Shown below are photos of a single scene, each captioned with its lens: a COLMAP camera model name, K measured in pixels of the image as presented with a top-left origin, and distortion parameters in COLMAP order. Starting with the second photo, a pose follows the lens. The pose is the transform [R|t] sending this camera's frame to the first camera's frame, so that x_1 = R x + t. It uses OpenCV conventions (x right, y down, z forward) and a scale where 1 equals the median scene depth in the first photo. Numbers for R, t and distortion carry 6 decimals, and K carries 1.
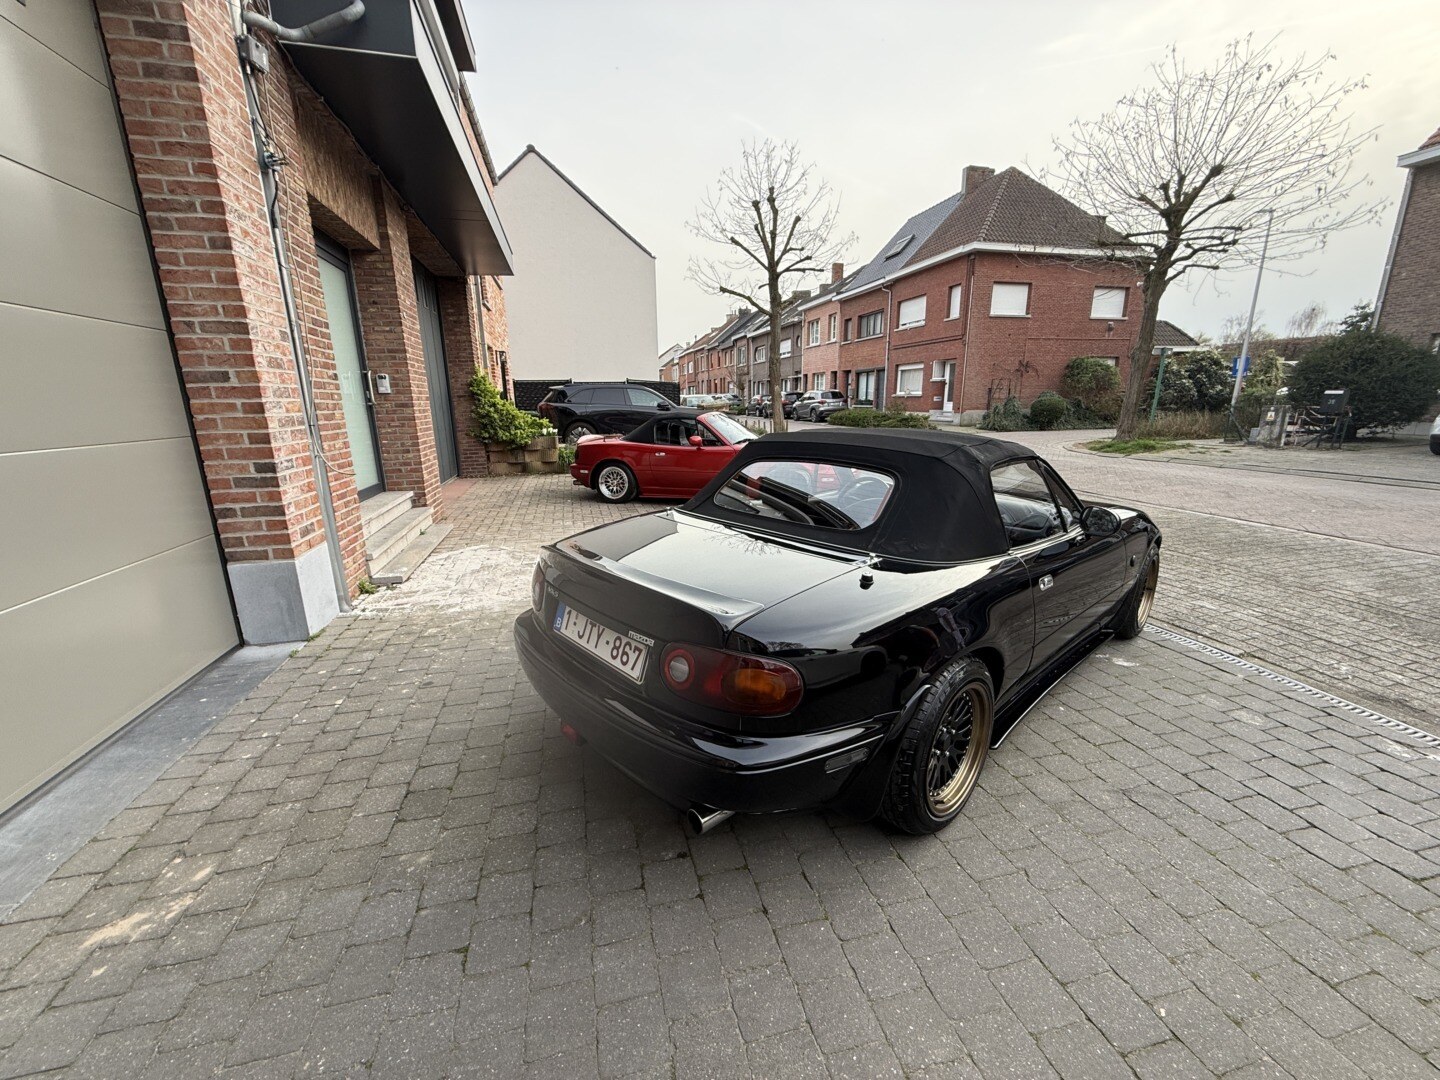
lens RADIAL K [[569.2, 0, 720.0], [0, 569.2, 540.0], [0, 0, 1]] dist [0.000733, 0.000022]
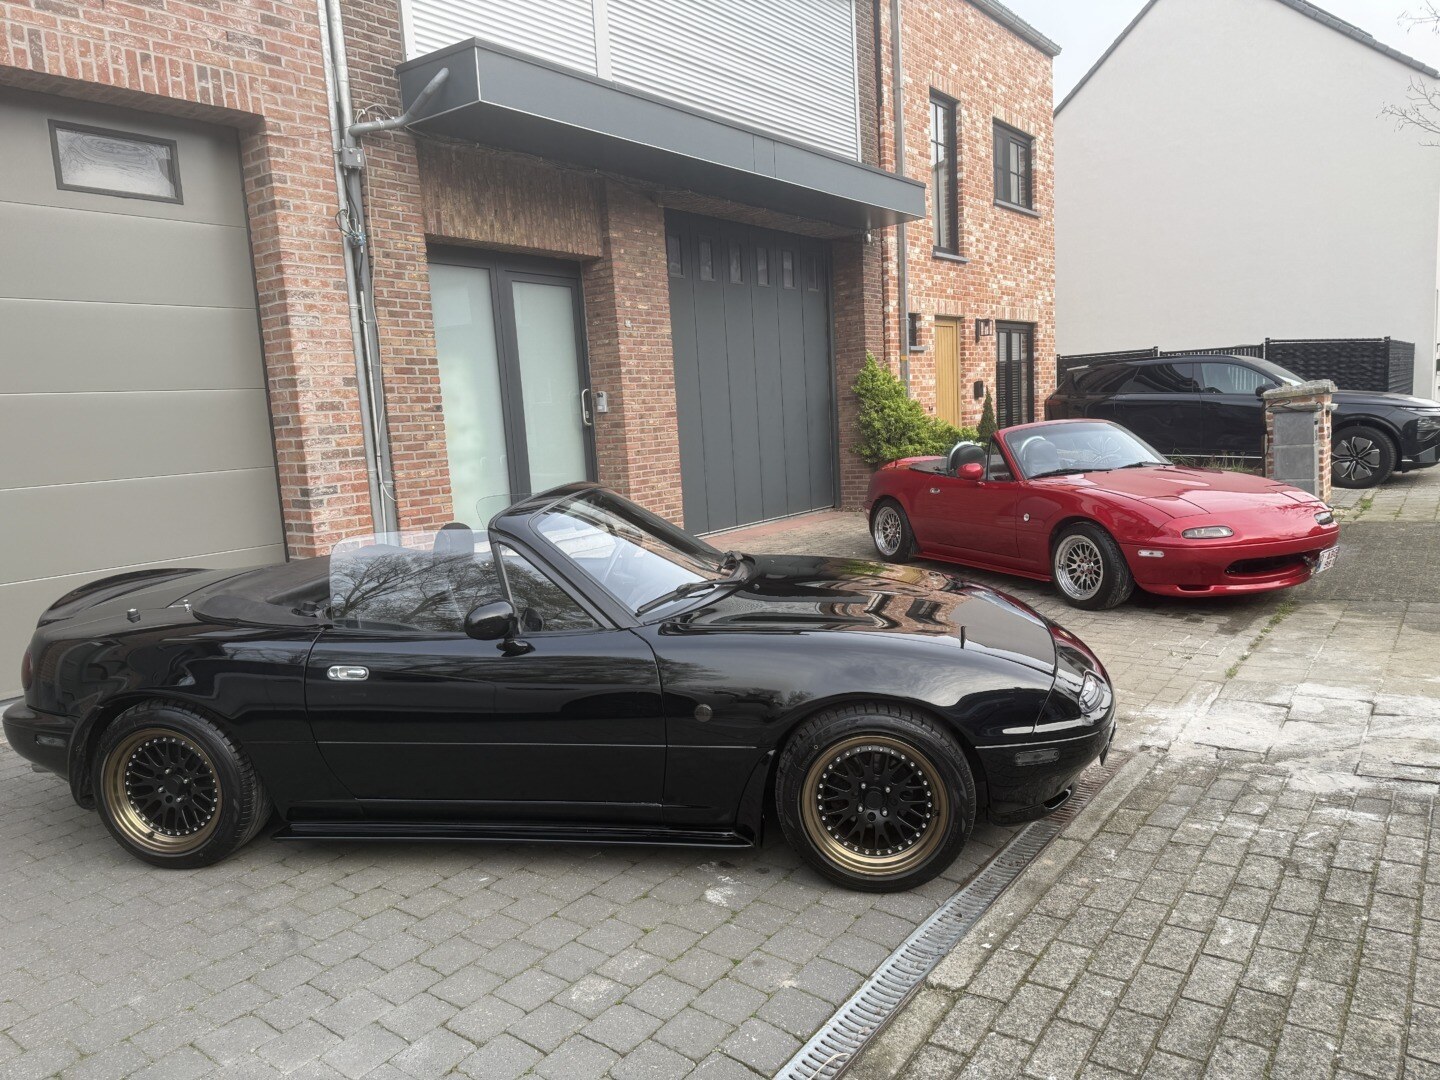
lens RADIAL K [[1006.9, 0, 720.0], [0, 1006.9, 540.0], [0, 0, 1]] dist [0.073442, -0.076022]
pose [[0.623404, 0.076226, -0.778175, 1.229273], [-0.138355, 0.990286, -0.013834, -0.100203], [0.769562, 0.116289, 0.627895, 0.275554]]
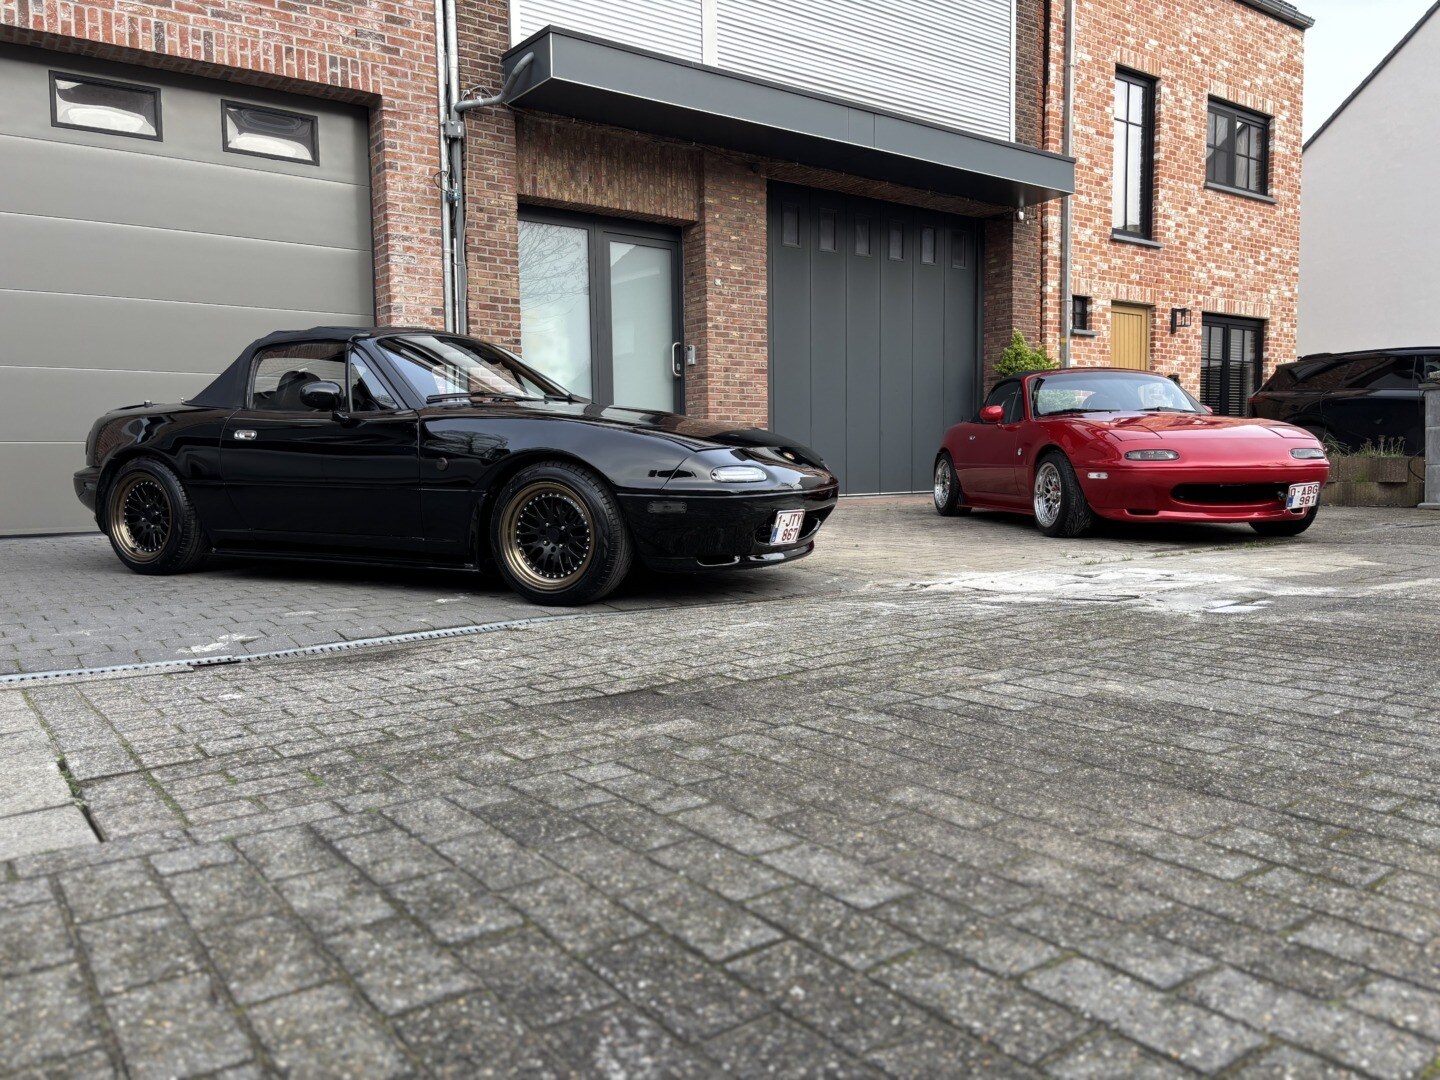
lens RADIAL K [[1084.0, 0, 720.0], [0, 1084.0, 540.0], [0, 0, 1]] dist [0.022684, 0.008763]
pose [[0.377230, 0.076576, -0.922948, 1.828283], [-0.214349, 0.976735, -0.006571, 0.056104], [0.900973, 0.200312, 0.384868, 0.632622]]
